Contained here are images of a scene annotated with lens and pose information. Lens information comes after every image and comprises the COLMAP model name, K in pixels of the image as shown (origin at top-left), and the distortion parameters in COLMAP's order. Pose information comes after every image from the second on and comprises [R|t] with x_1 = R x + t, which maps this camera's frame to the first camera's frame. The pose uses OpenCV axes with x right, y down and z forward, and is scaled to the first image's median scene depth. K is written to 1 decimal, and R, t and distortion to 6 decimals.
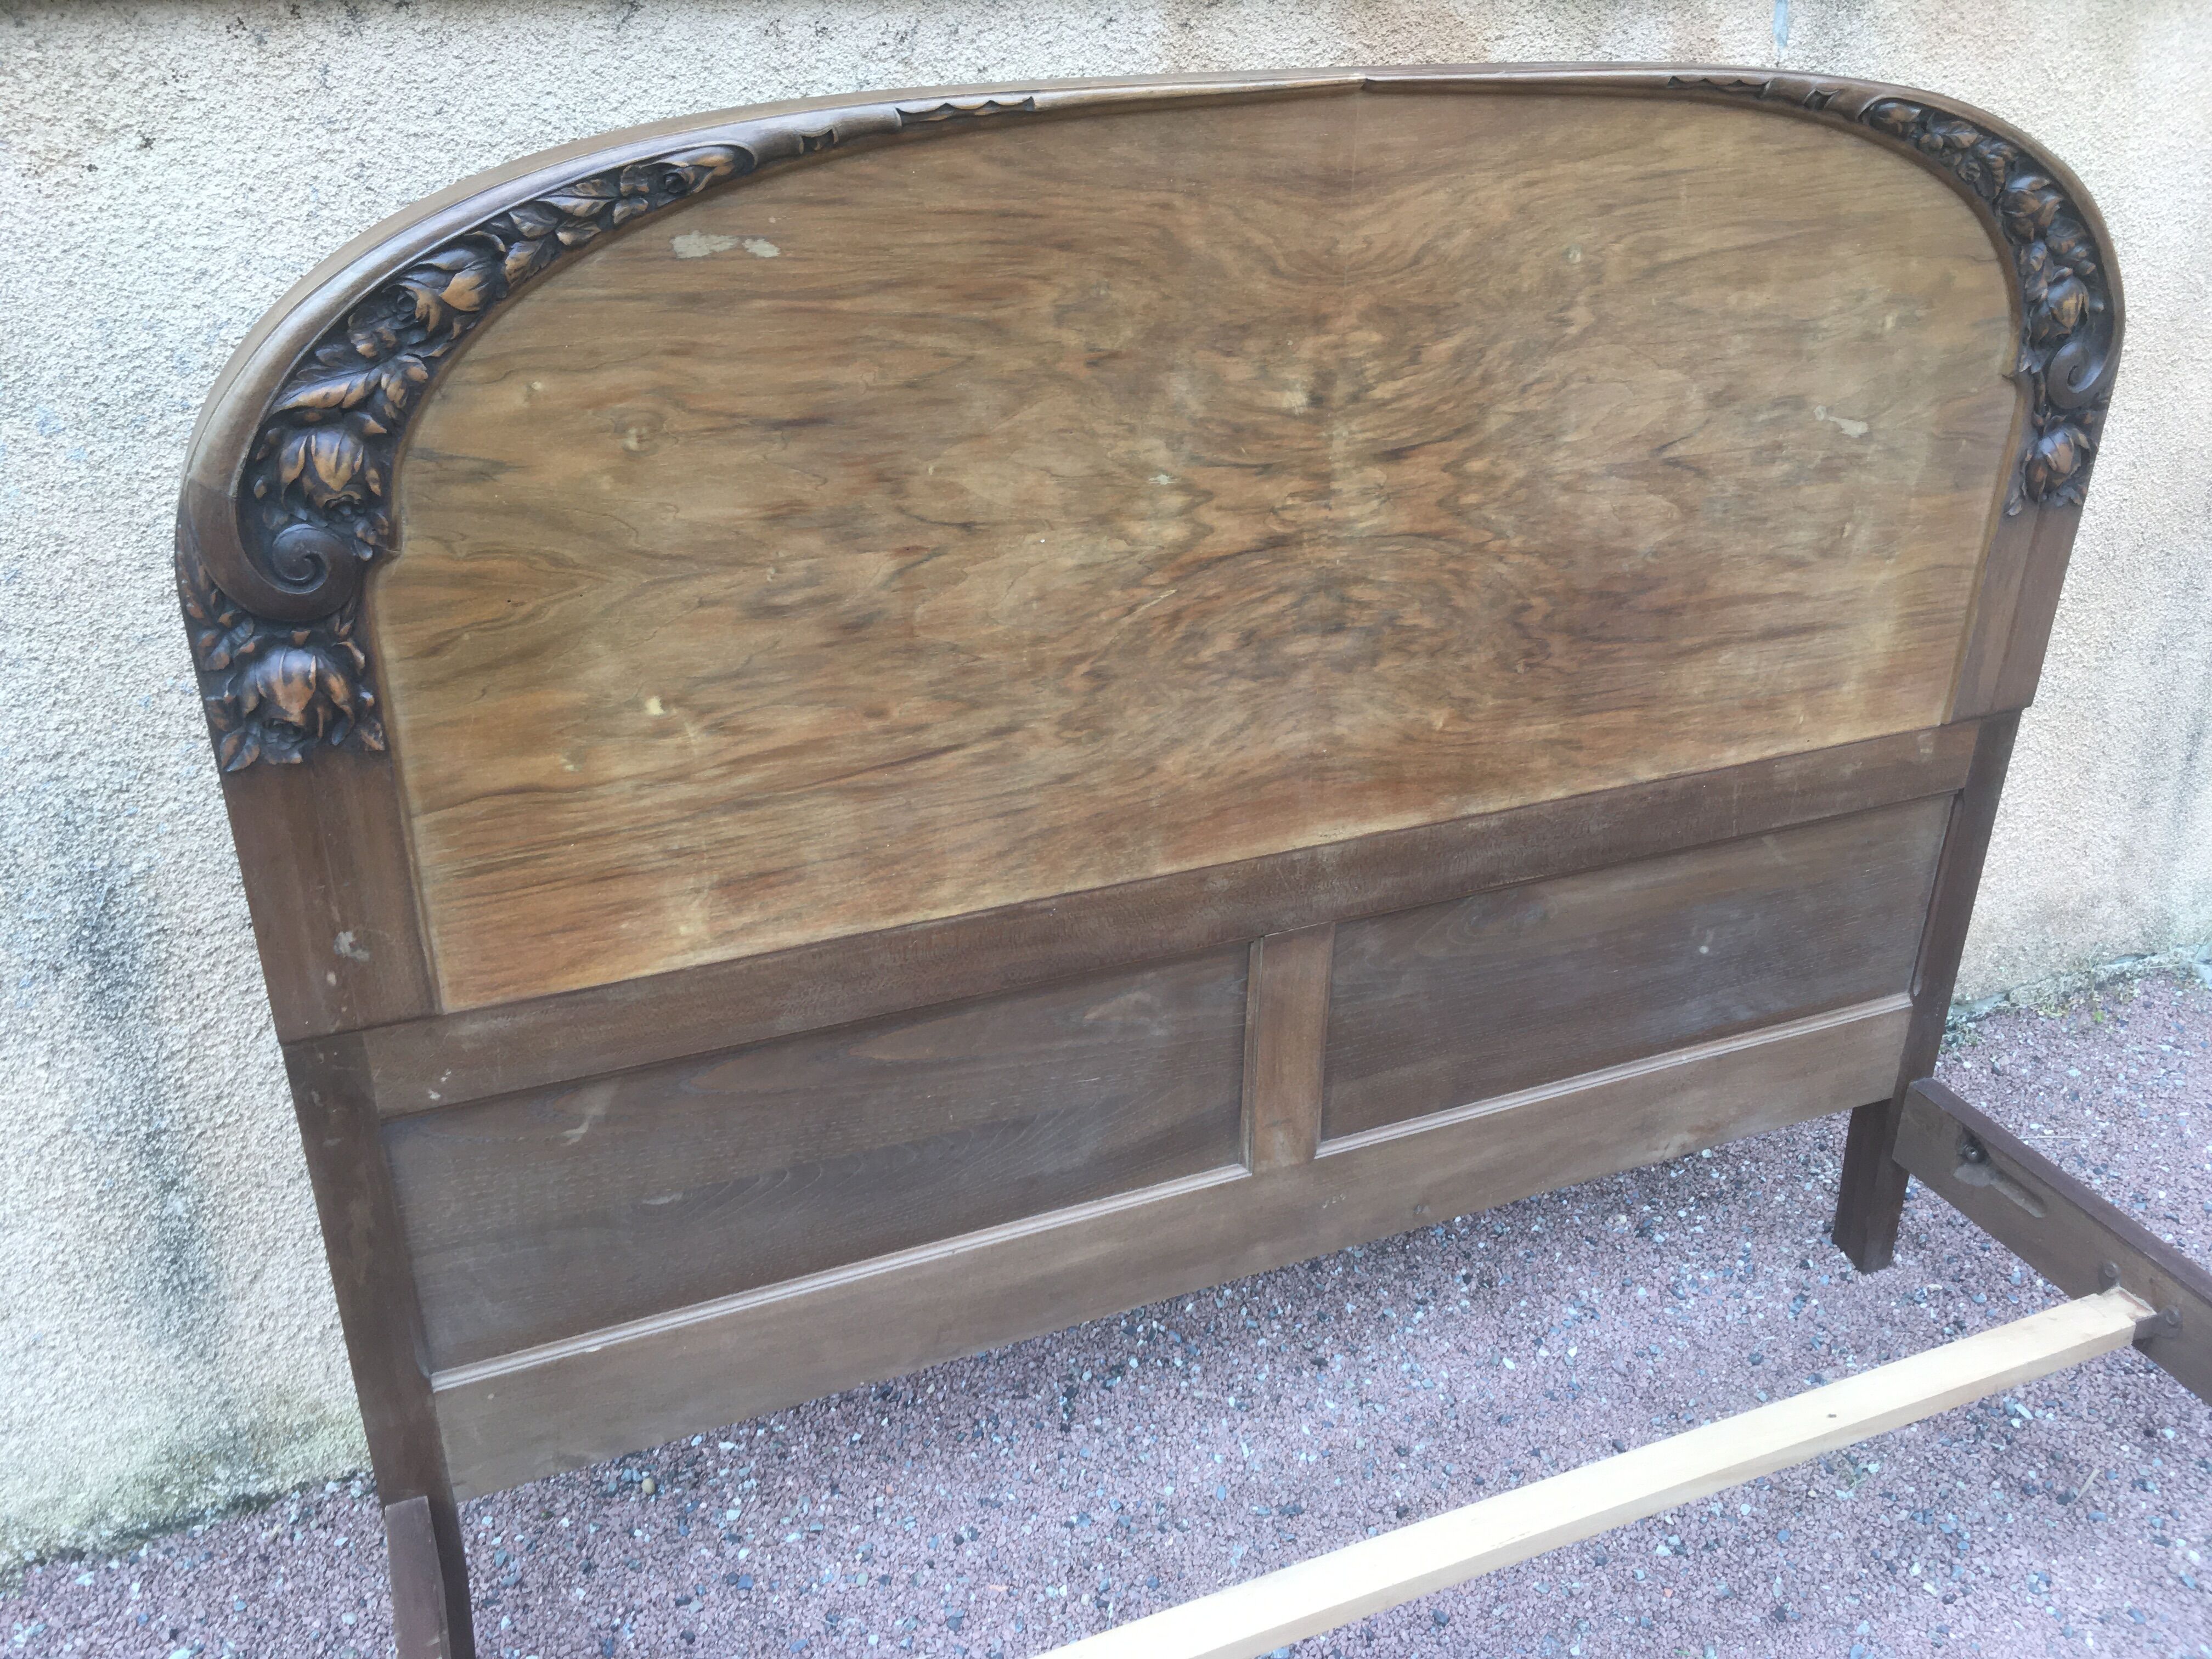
lens RADIAL K [[1902.4, 0, 1106.0], [0, 1902.4, 829.5], [0, 0, 1]] dist [0.084737, -0.147205]
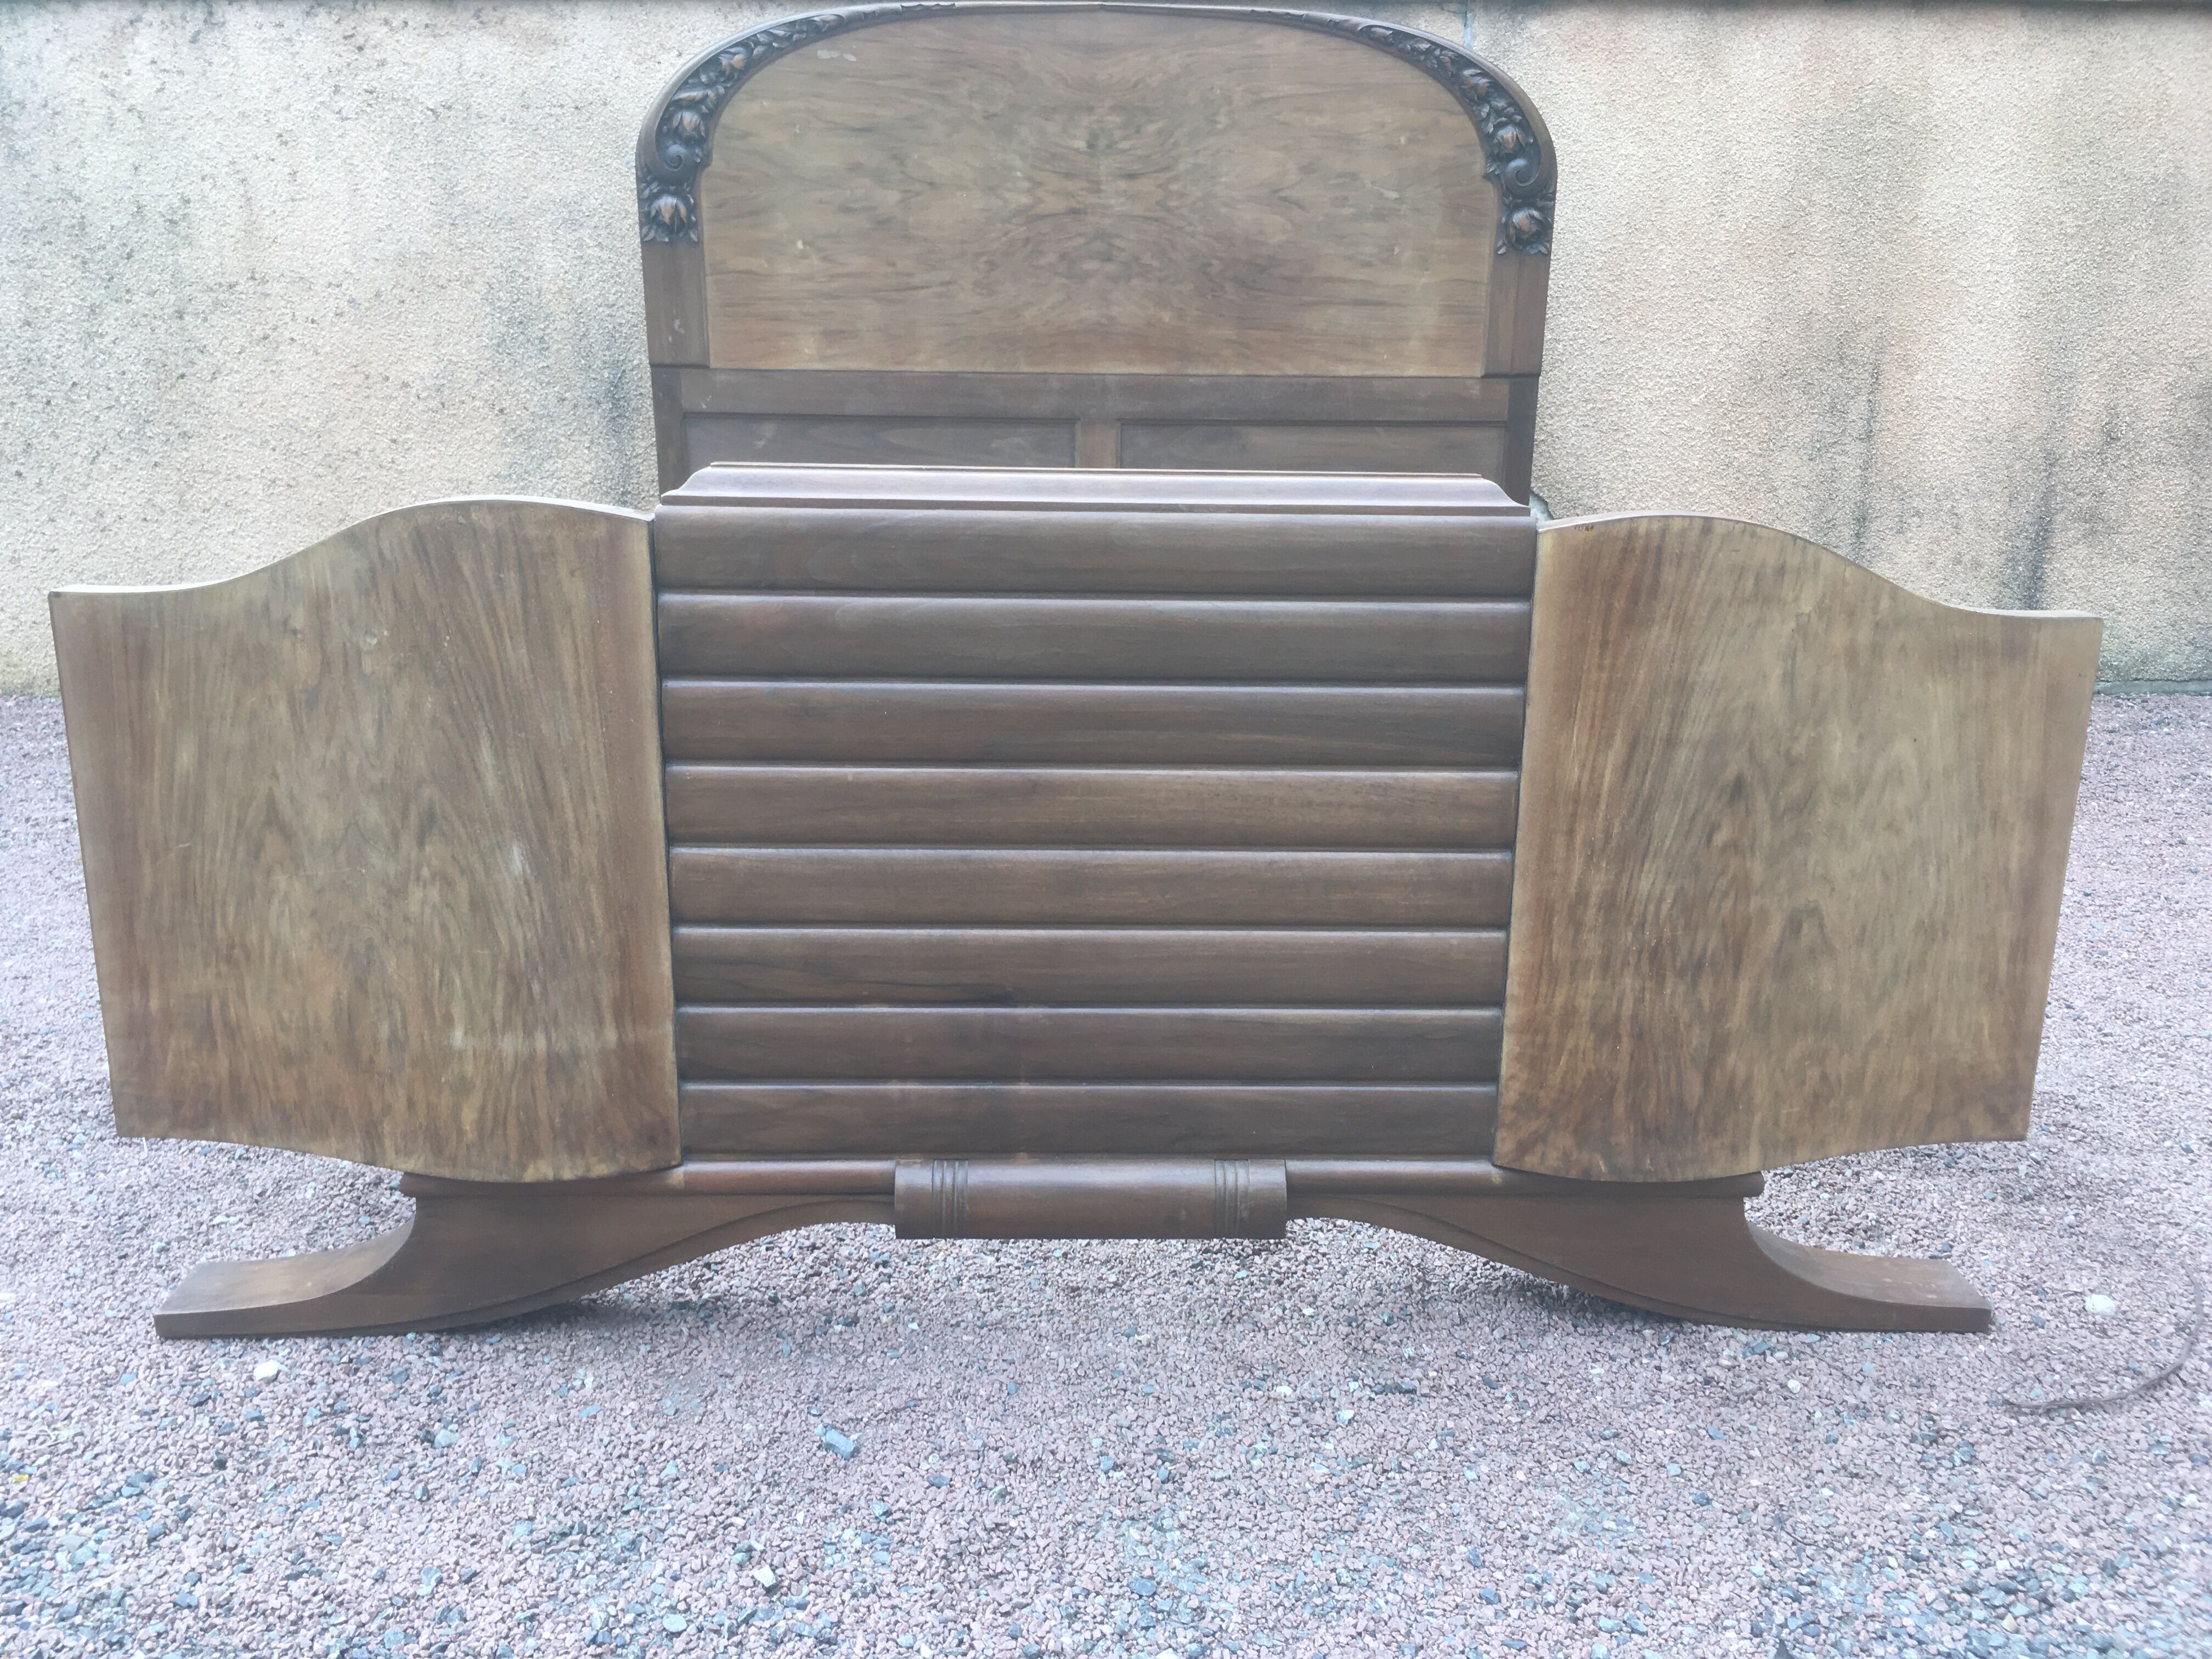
lens RADIAL K [[1902.4, 0, 1106.0], [0, 1902.4, 829.5], [0, 0, 1]] dist [0.084737, -0.147205]
pose [[0.929513, 0.110212, -0.351937, 1.009445], [-0.169045, 0.975471, -0.140995, 0.885029], [0.327765, 0.190550, 0.925344, -0.963095]]
